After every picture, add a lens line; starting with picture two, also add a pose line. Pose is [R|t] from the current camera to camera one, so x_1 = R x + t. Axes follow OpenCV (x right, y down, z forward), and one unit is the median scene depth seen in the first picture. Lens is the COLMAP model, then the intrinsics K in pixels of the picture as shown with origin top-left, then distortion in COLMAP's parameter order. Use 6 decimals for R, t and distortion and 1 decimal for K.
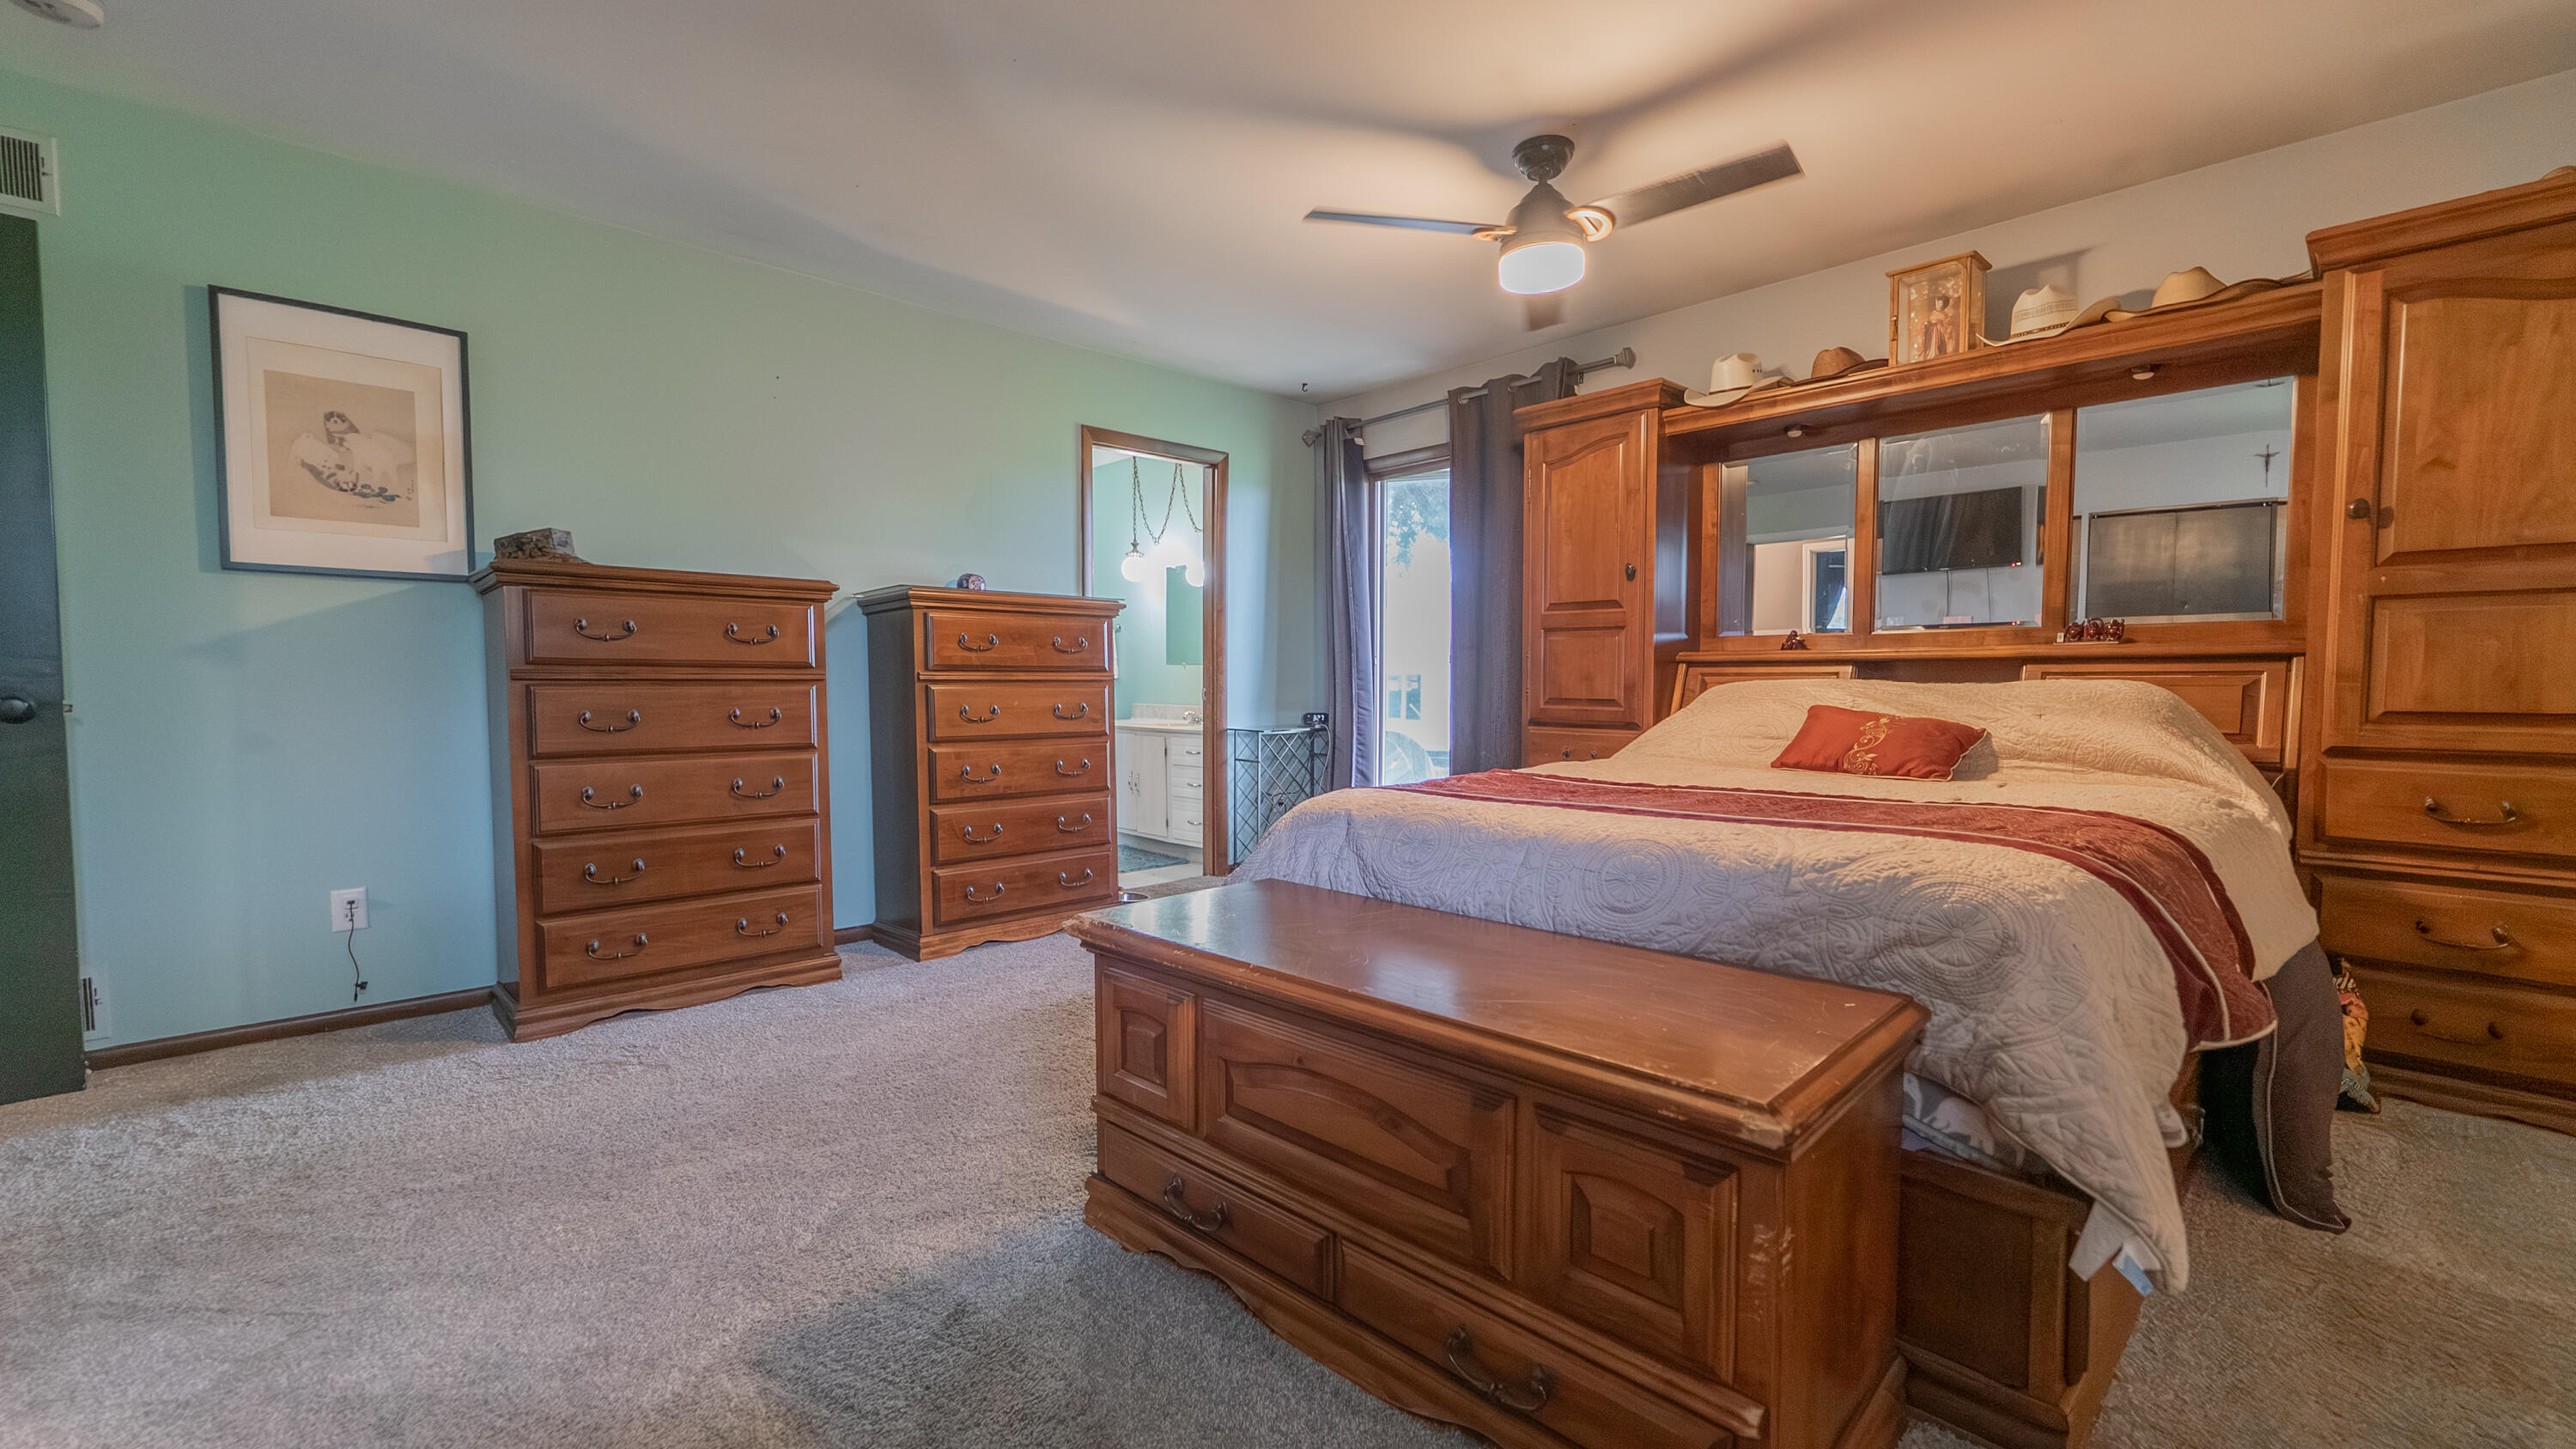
lens RADIAL K [[1042.9, 0, 1296.3], [0, 1042.9, 729.5], [0, 0, 1]] dist [-0.000322, -0.001353]
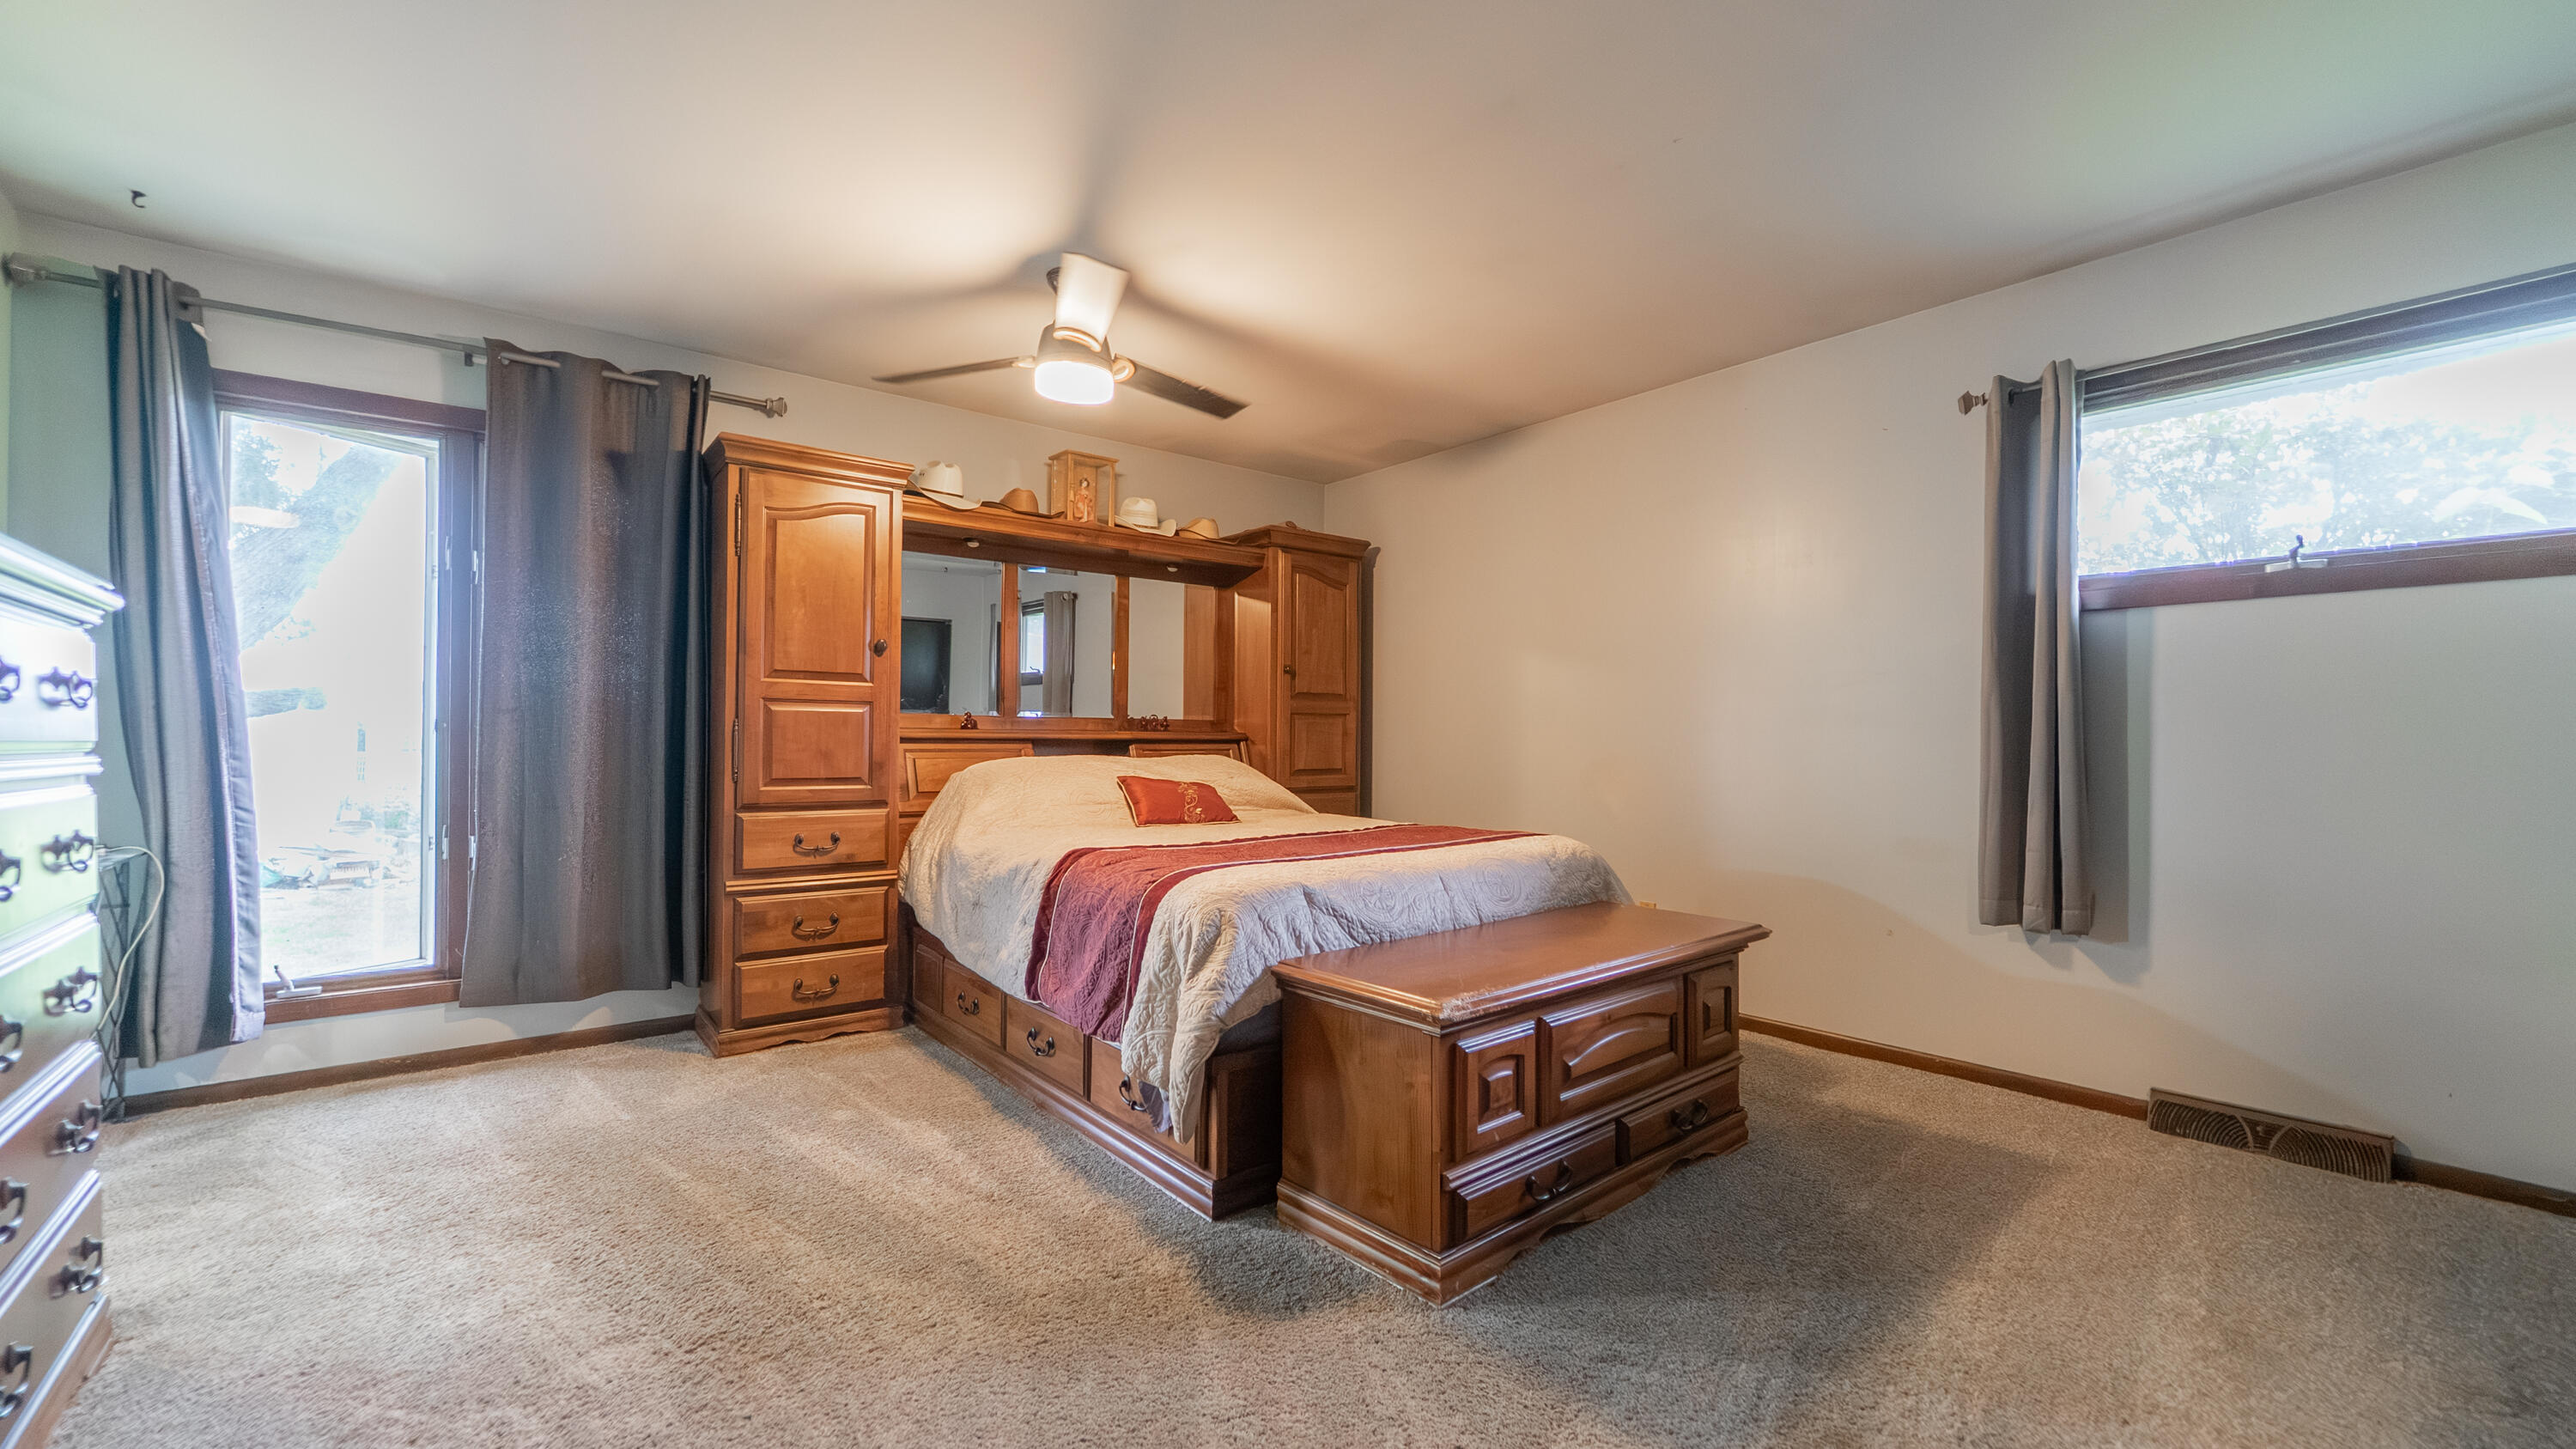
lens RADIAL K [[1042.9, 0, 1296.6], [0, 1042.9, 737.9], [0, 0, 1]] dist [-0.000322, -0.001353]
pose [[0.068024, 0.002822, 0.997680, -0.725373], [0.043046, 0.999056, -0.005761, -0.048638], [-0.996755, 0.043338, 0.067839, 0.621683]]
